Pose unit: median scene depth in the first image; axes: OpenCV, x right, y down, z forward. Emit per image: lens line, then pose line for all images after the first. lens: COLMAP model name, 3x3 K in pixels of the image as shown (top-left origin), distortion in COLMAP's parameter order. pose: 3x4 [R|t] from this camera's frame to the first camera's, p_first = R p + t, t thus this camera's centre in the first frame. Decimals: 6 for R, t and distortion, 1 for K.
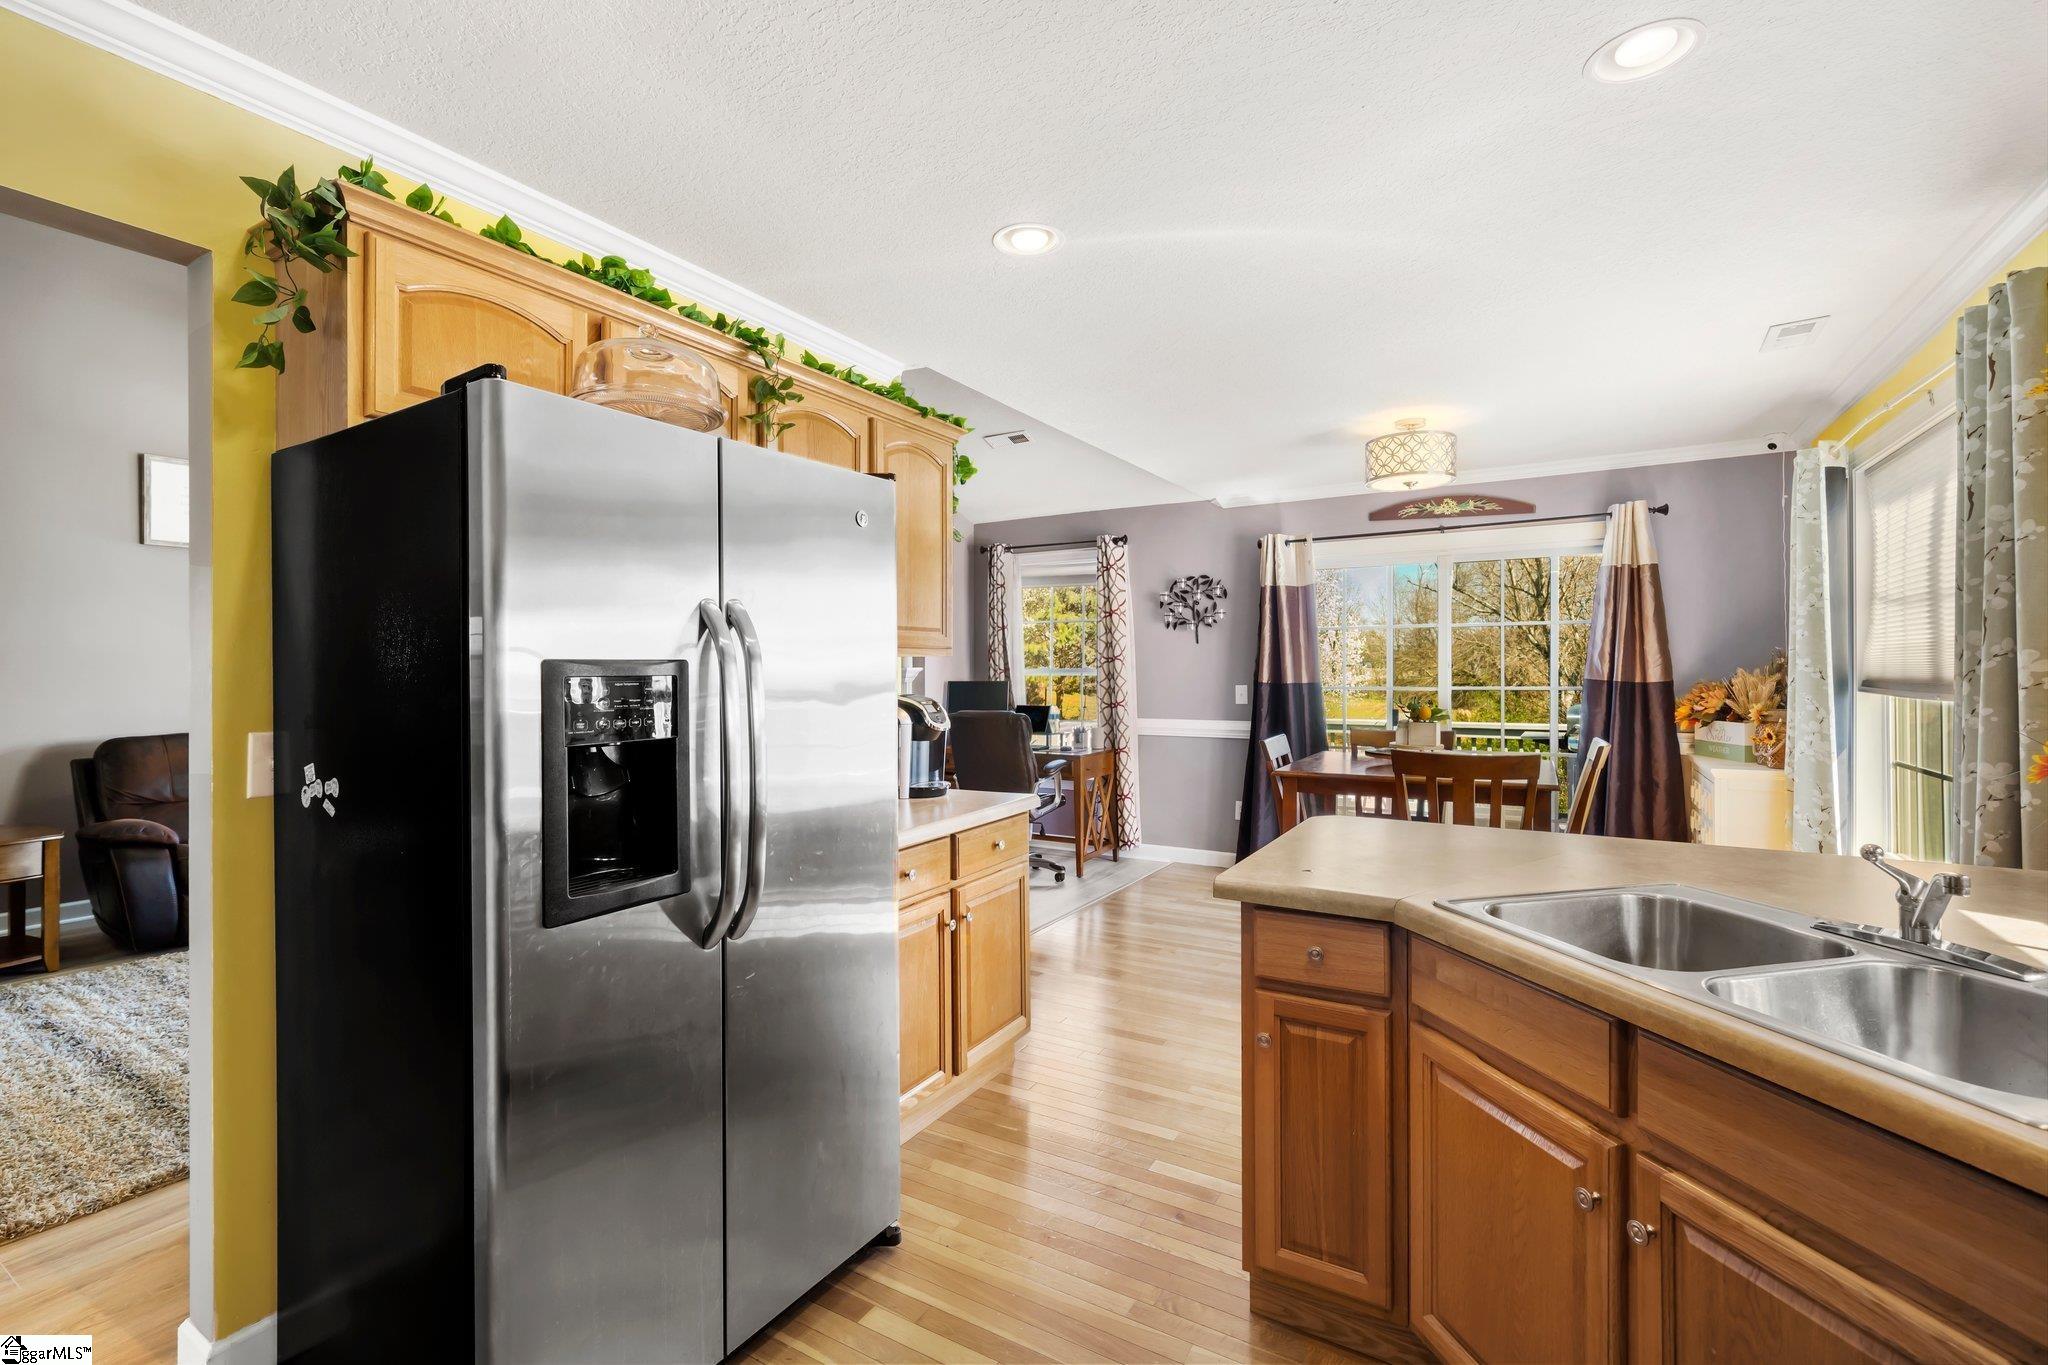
lens RADIAL K [[907.4, 0, 1018.5], [0, 907.4, 676.1], [0, 0, 1]] dist [0.001570, 0.000226]
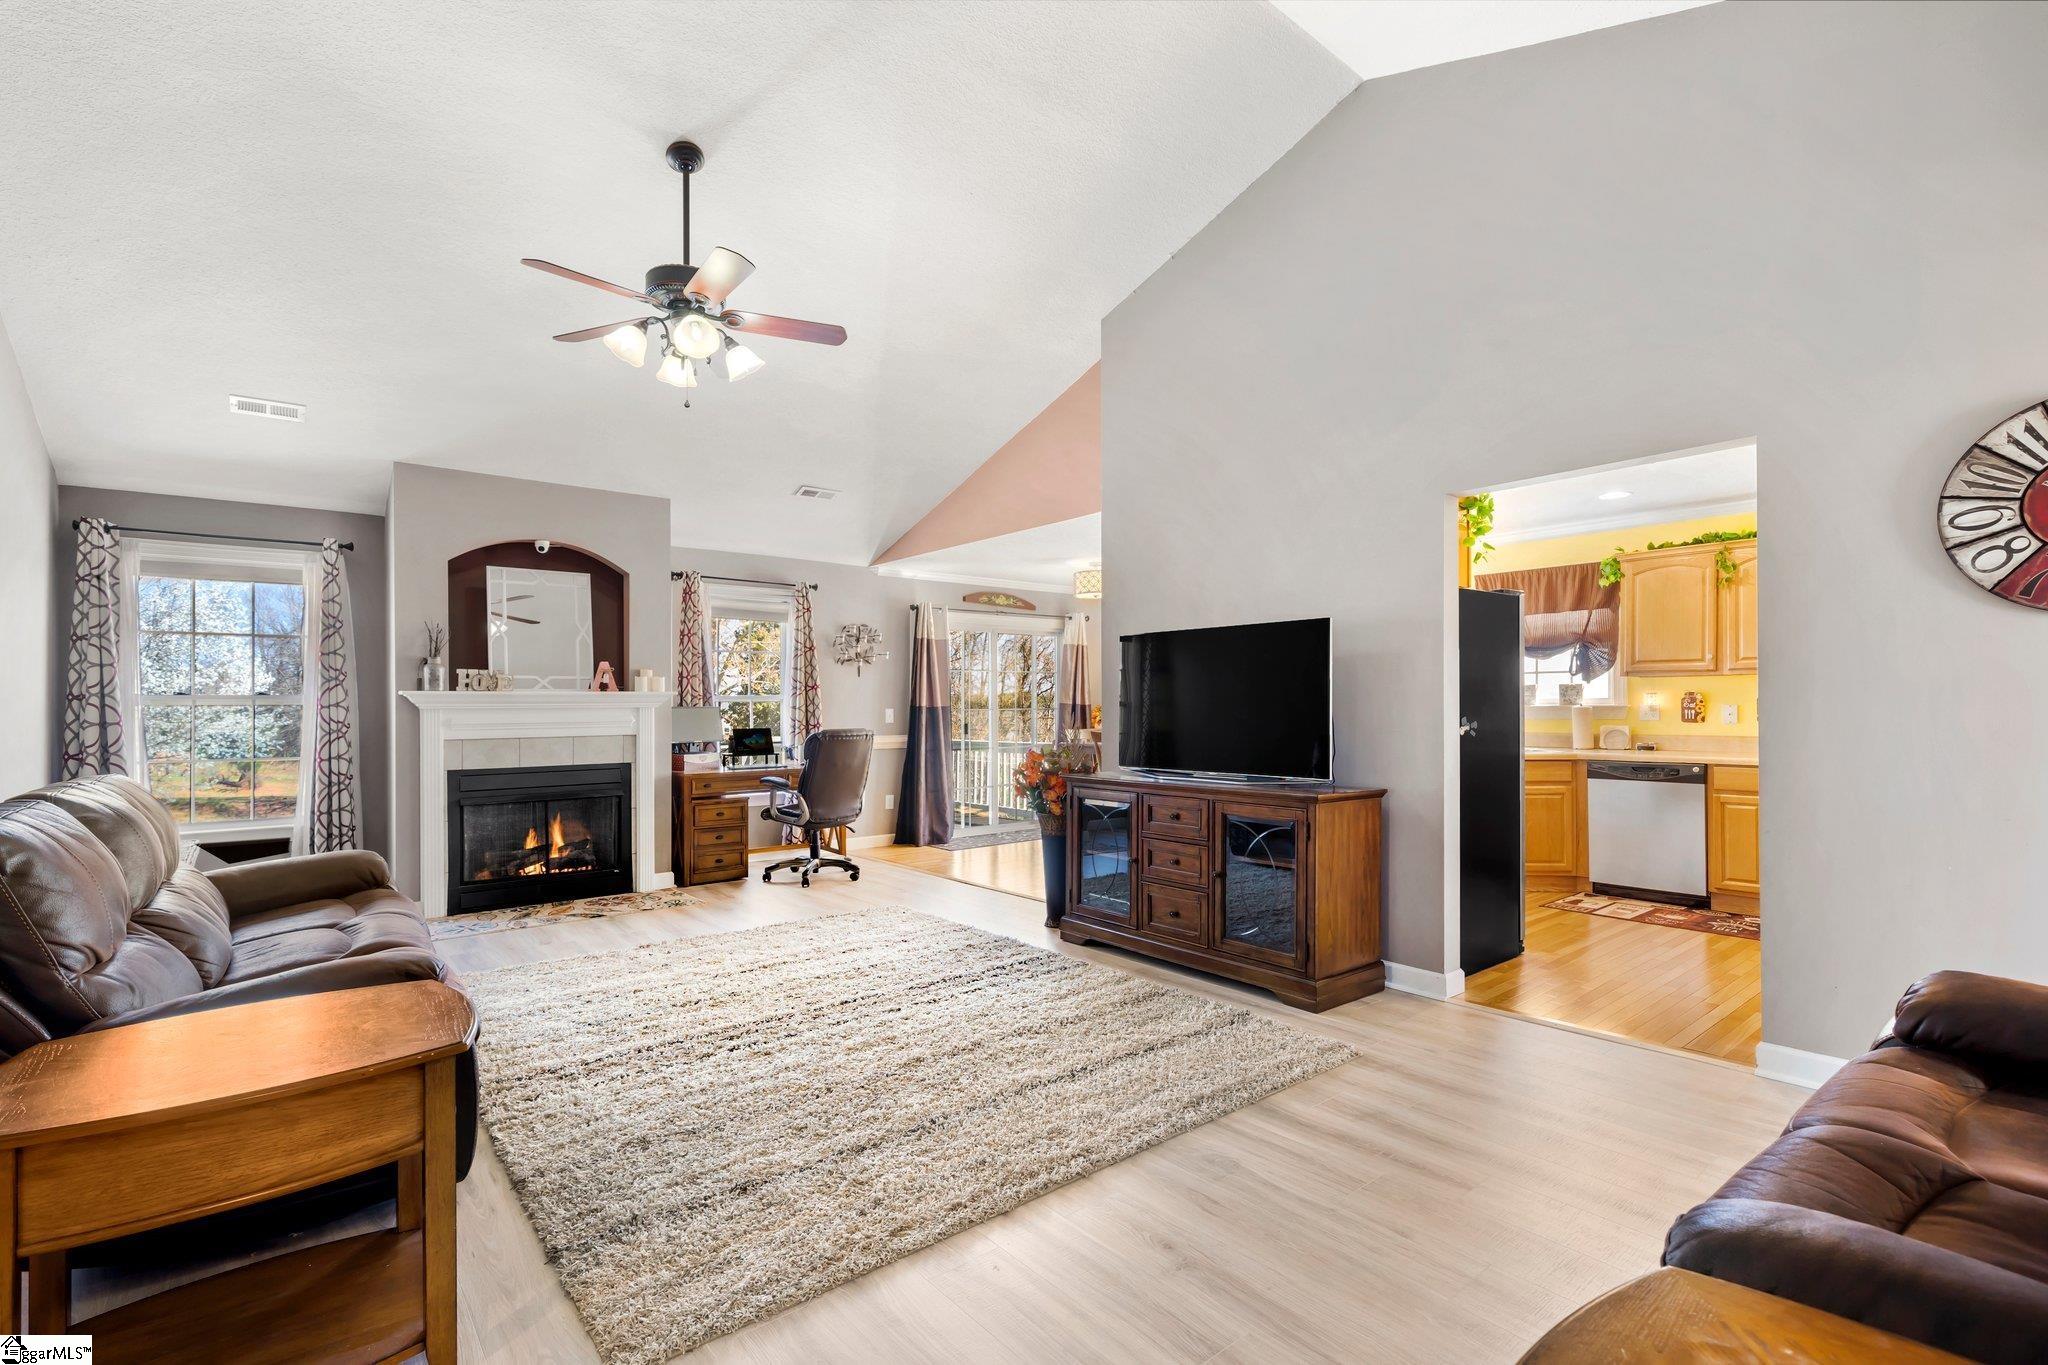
lens RADIAL K [[945.1, 0, 1024.0], [0, 945.1, 682.5], [0, 0, 1]] dist [-0.000994, -0.000053]
pose [[0.336602, 0.027974, 0.941231, -1.085741], [0.009252, 0.999412, -0.033012, 0.020599], [-0.941602, 0.019821, 0.336145, 0.365396]]
